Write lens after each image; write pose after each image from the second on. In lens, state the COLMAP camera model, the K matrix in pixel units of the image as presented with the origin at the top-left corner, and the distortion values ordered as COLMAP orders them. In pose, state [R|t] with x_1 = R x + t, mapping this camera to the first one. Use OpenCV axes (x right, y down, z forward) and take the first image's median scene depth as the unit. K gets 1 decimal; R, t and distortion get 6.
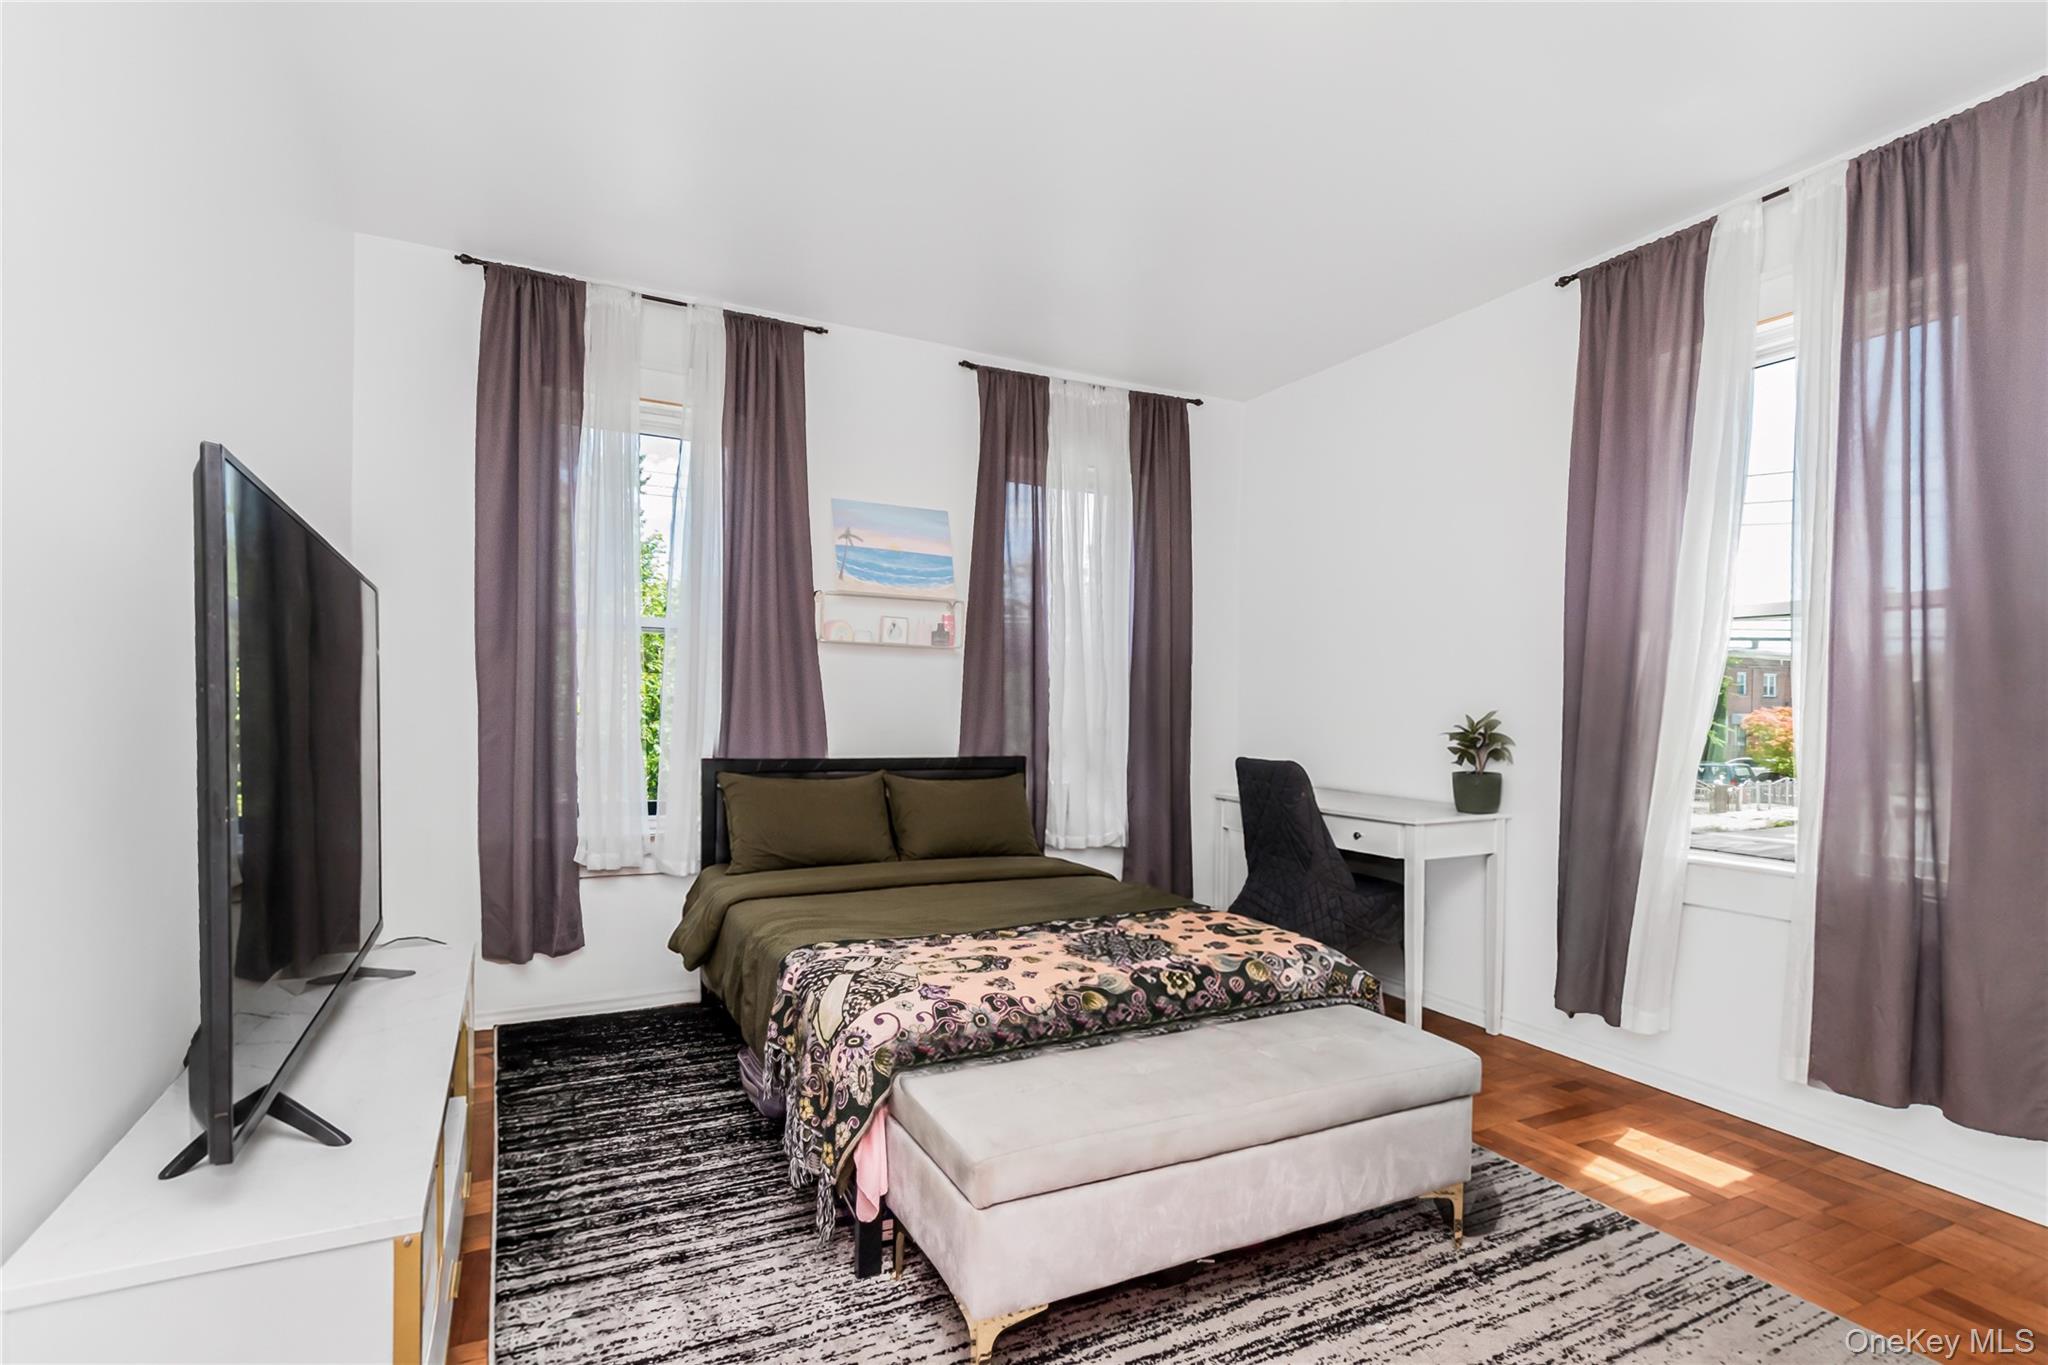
lens RADIAL K [[978.7, 0, 1044.0], [0, 978.7, 687.8], [0, 0, 1]] dist [-0.000043, -0.000126]
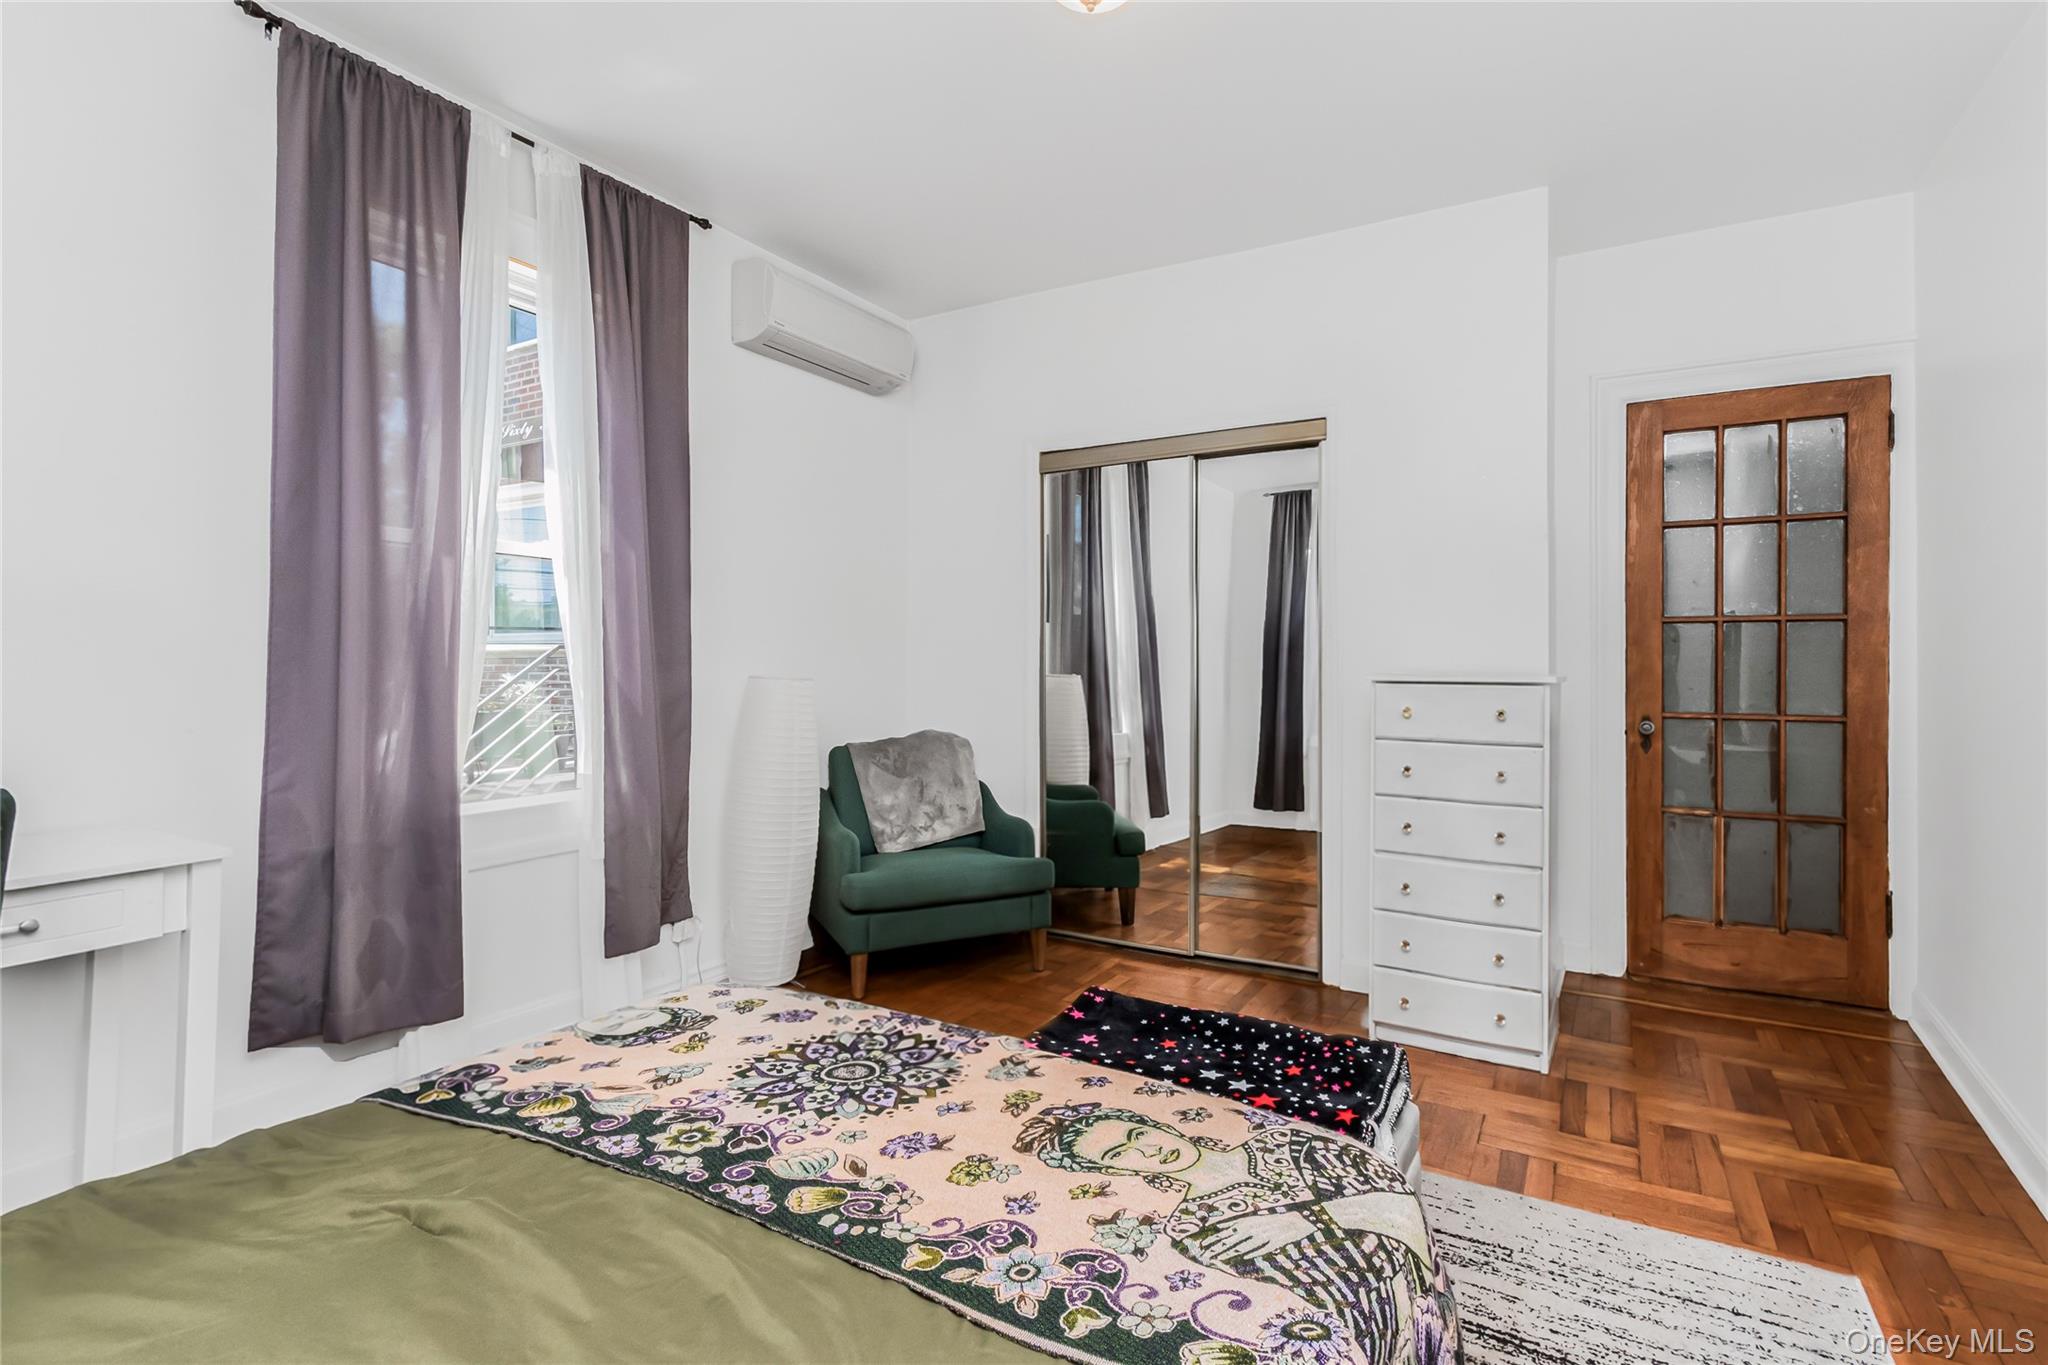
lens RADIAL K [[978.7, 0, 1044.0], [0, 978.7, 687.8], [0, 0, 1]] dist [-0.000043, -0.000126]
pose [[-0.535497, -0.036417, 0.843751, -0.473516], [-0.027273, 0.999294, 0.025821, 0.022187], [-0.844096, -0.009185, -0.536113, 1.247465]]
